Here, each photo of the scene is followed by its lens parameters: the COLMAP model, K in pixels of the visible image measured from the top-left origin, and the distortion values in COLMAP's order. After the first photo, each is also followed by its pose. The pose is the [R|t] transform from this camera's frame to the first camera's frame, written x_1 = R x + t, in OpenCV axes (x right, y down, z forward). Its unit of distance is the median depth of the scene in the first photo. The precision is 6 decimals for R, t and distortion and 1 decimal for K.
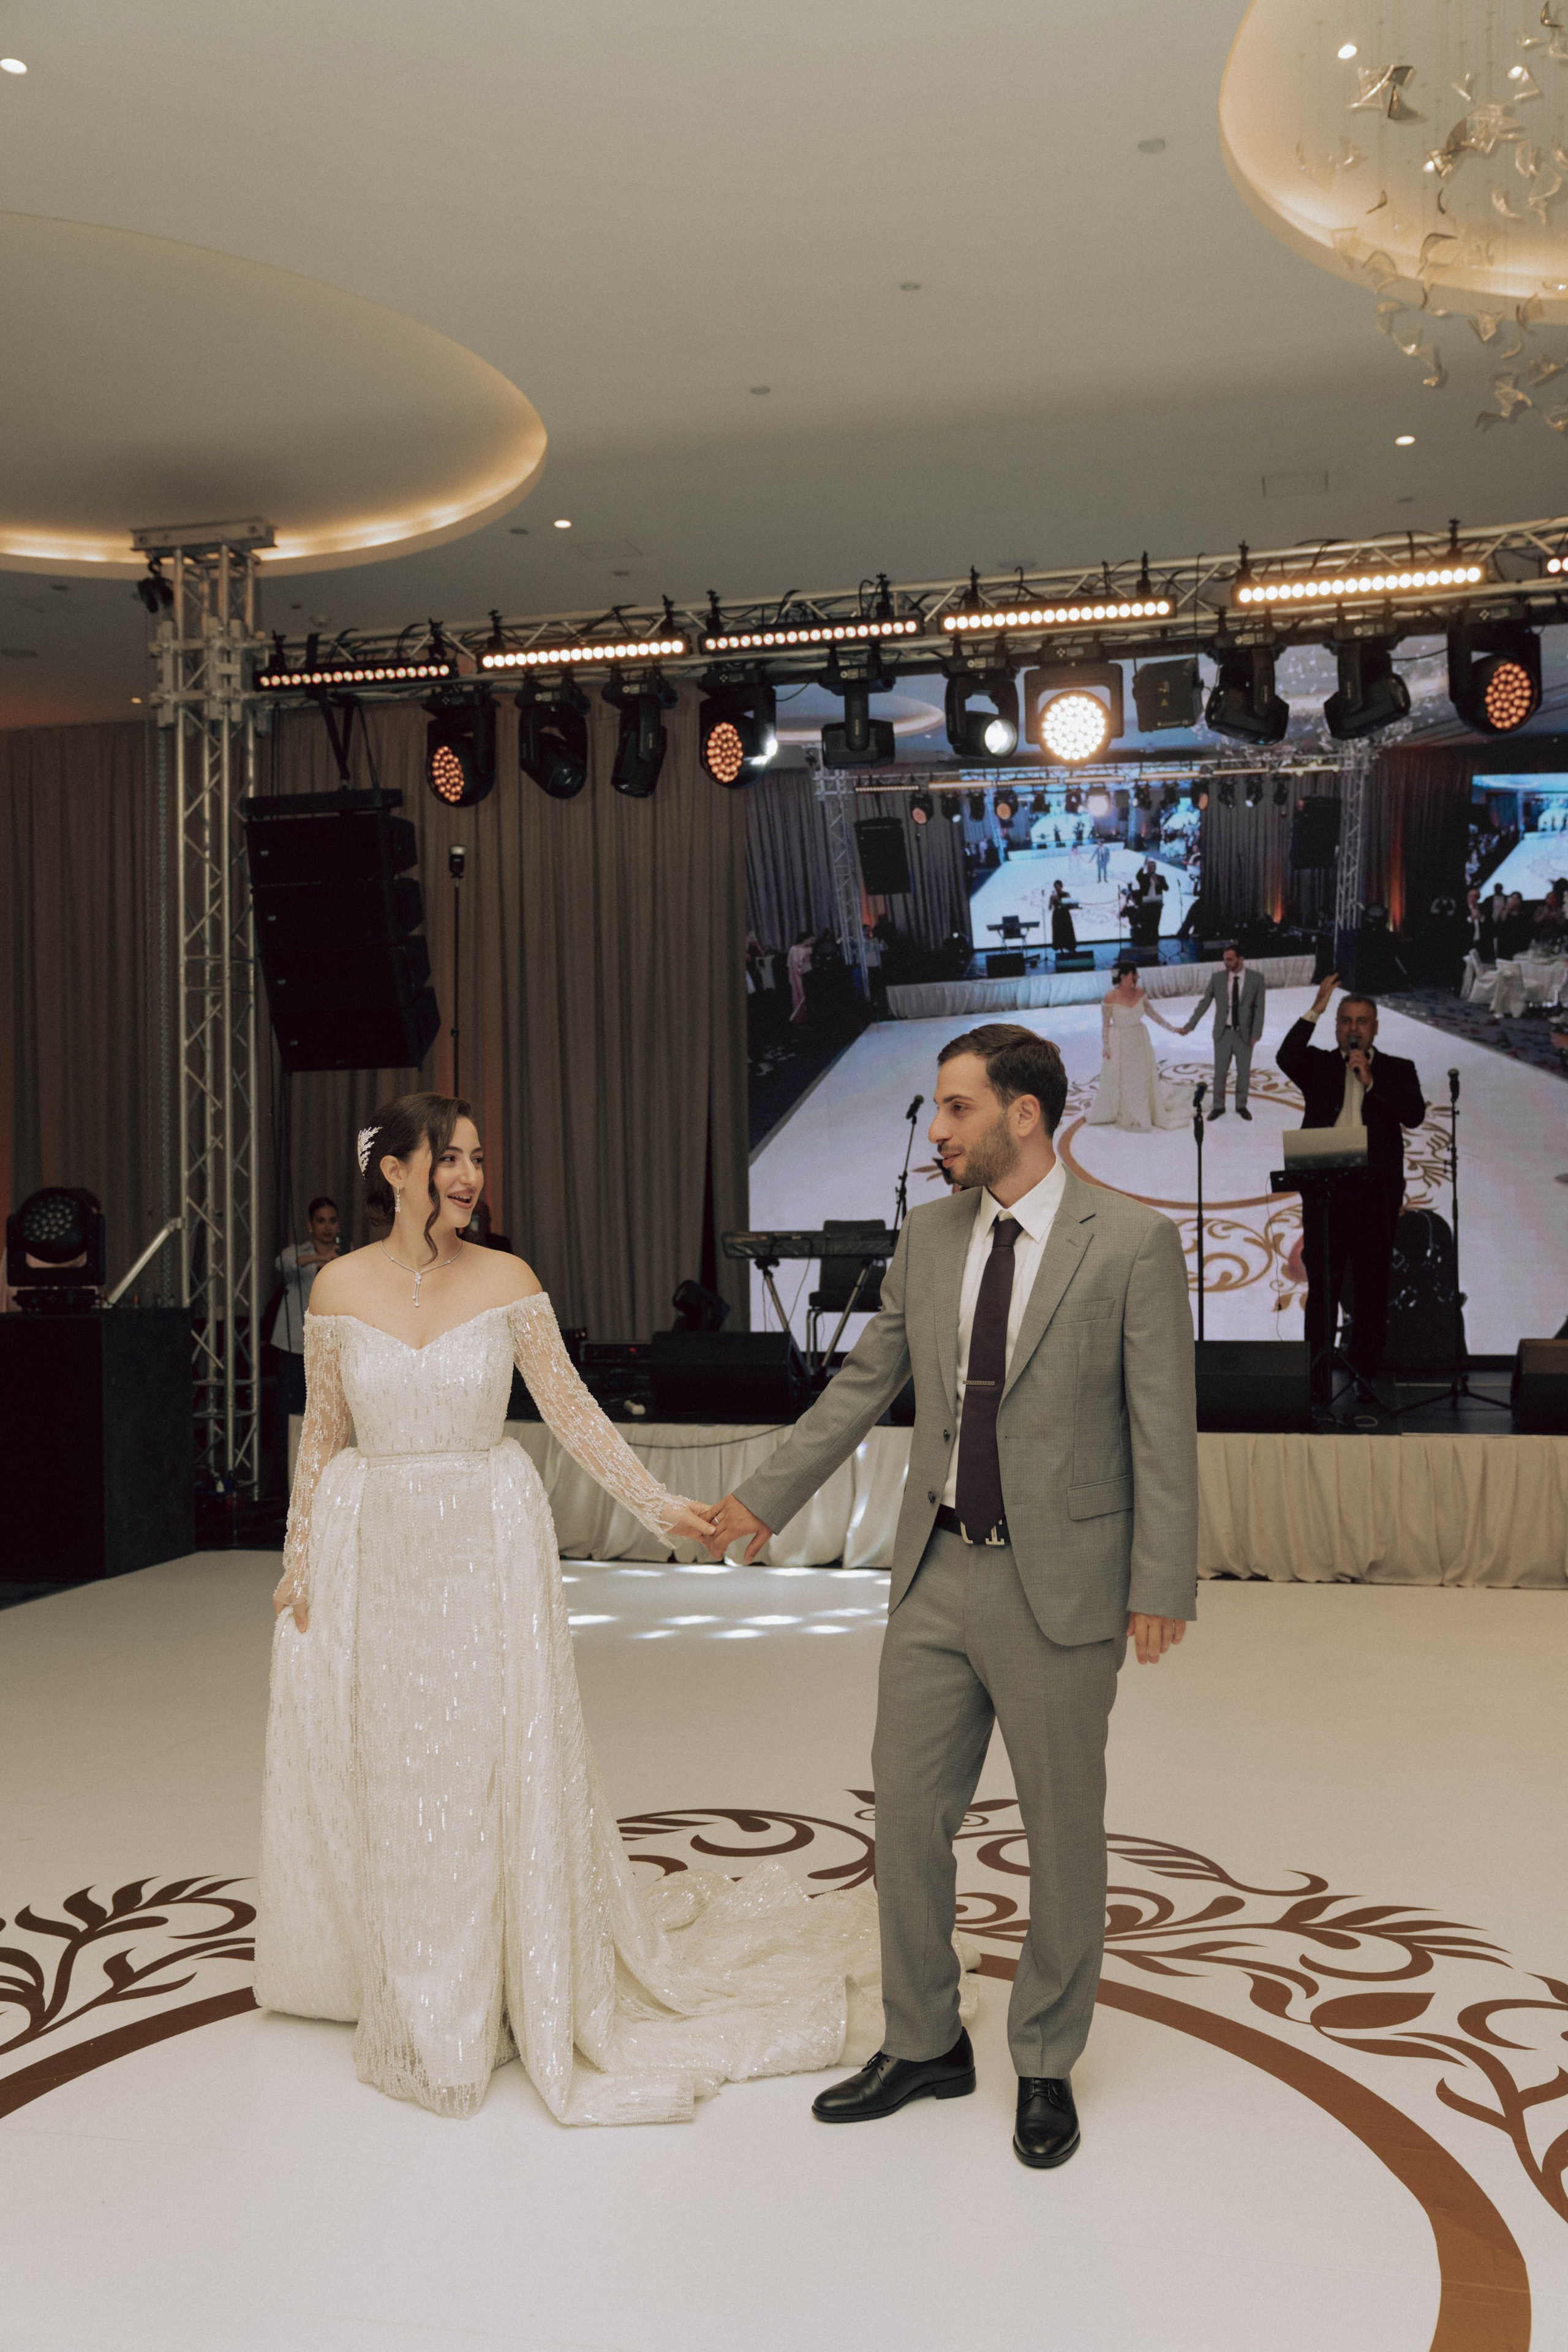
lens RADIAL K [[2238.8, 0, 787.1], [0, 2238.8, 1196.0], [0, 0, 1]] dist [-0.004868, 0.000000]
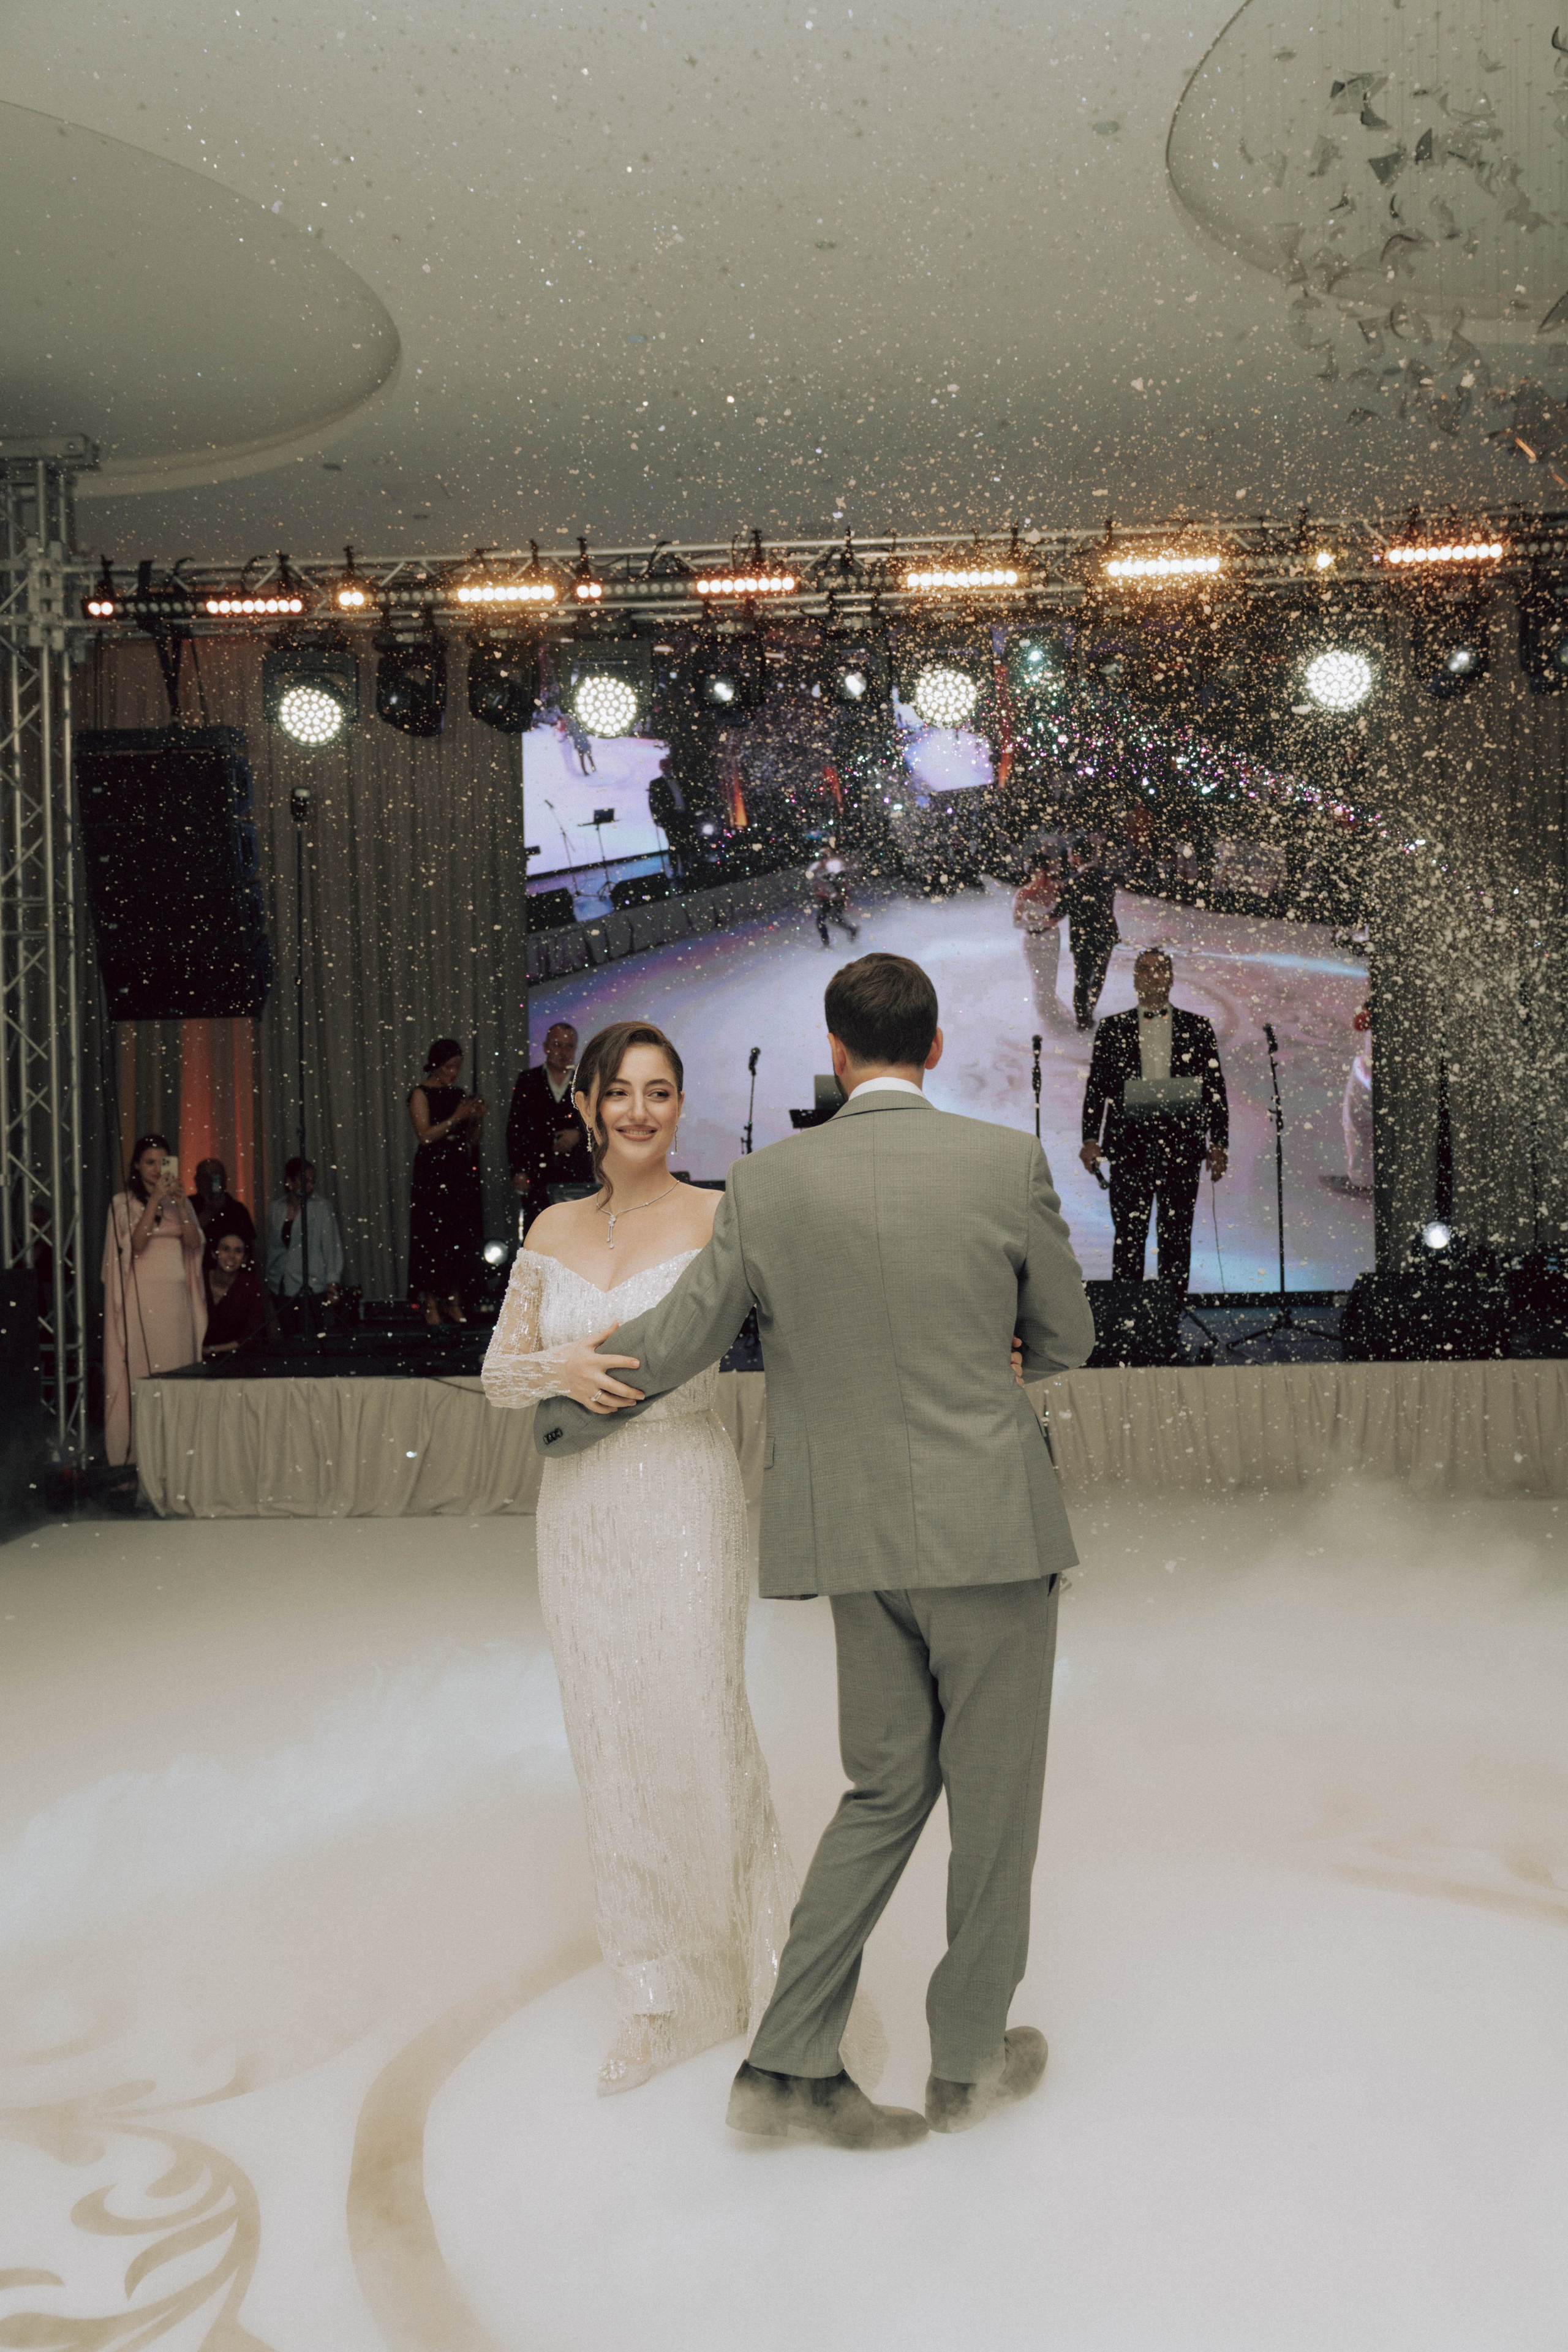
lens RADIAL K [[2185.3, 0, 796.0], [0, 2185.3, 1197.5], [0, 0, 1]] dist [-0.015761, 0.000000]
pose [[0.975517, -0.011614, 0.219615, -0.157409], [0.007889, 0.999810, 0.017831, 0.006021], [-0.219781, -0.015662, 0.975424, 0.029851]]
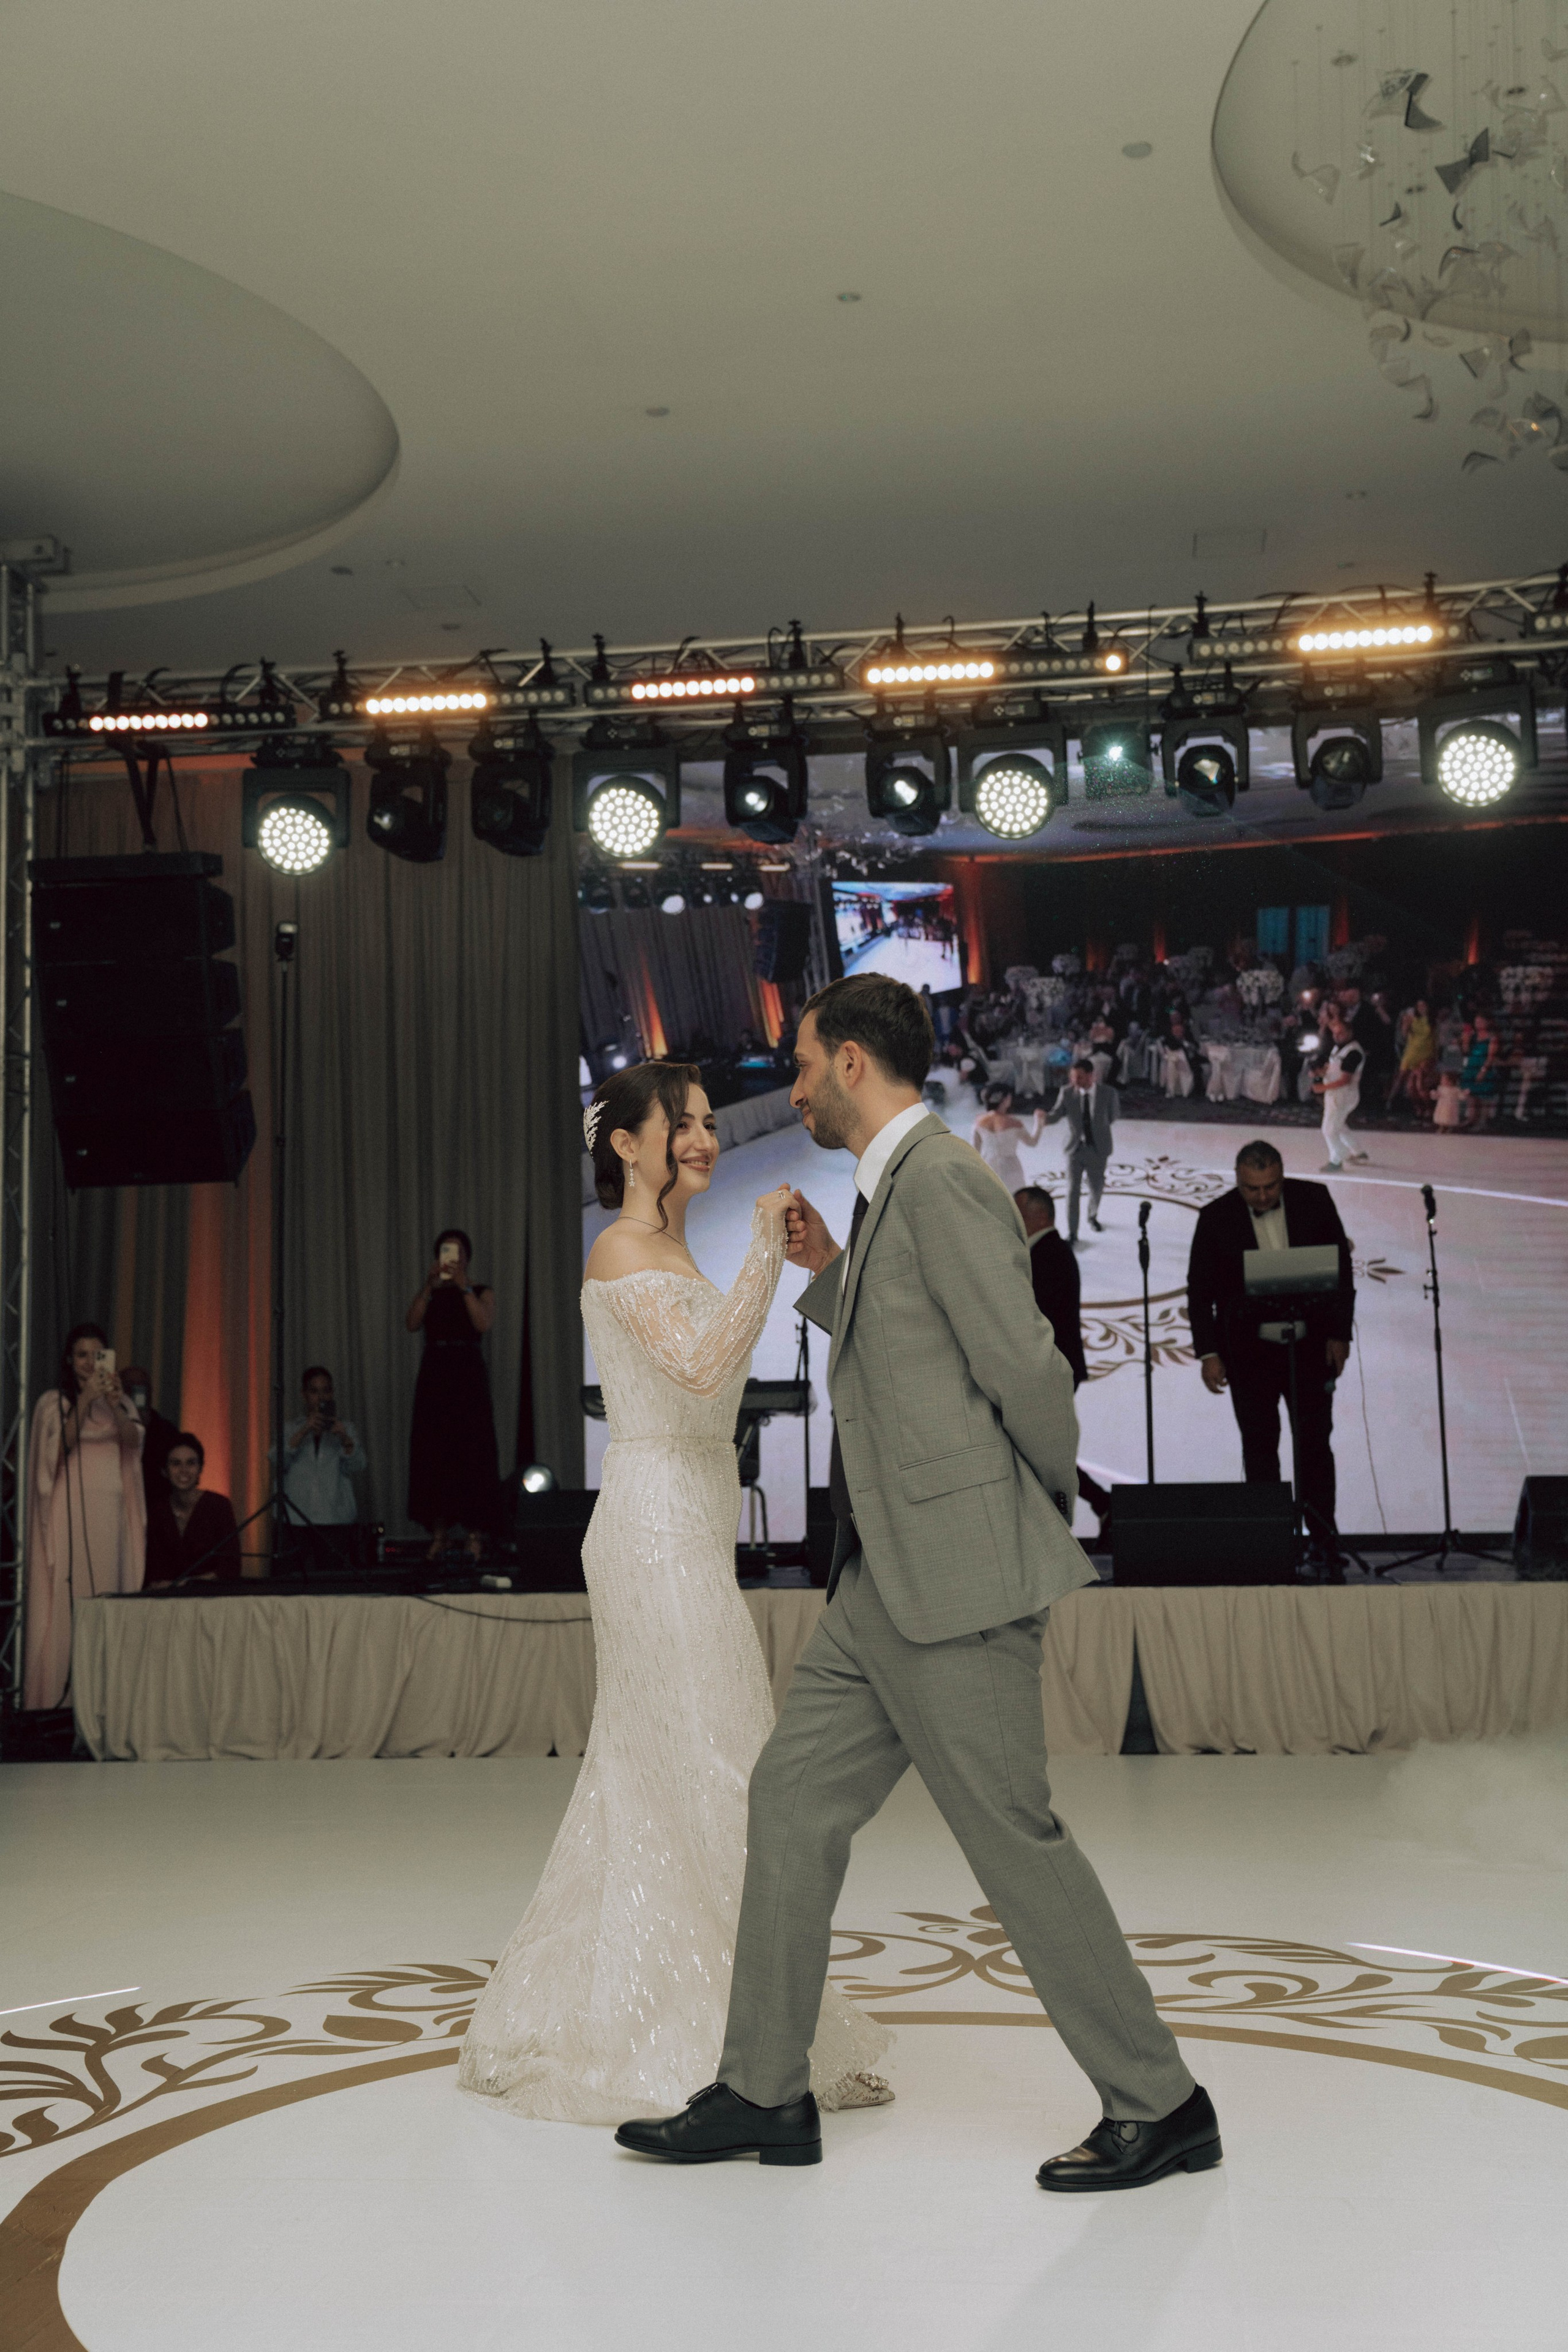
lens RADIAL K [[2773.4, 0, 786.0], [0, 2773.4, 1195.2], [0, 0, 1]] dist [0.082059, 0.000000]
pose [[0.992606, 0.005709, 0.121244, -0.091876], [0.006302, 0.995122, -0.098454, 0.056008], [-0.121215, 0.098490, 0.987728, -0.064644]]
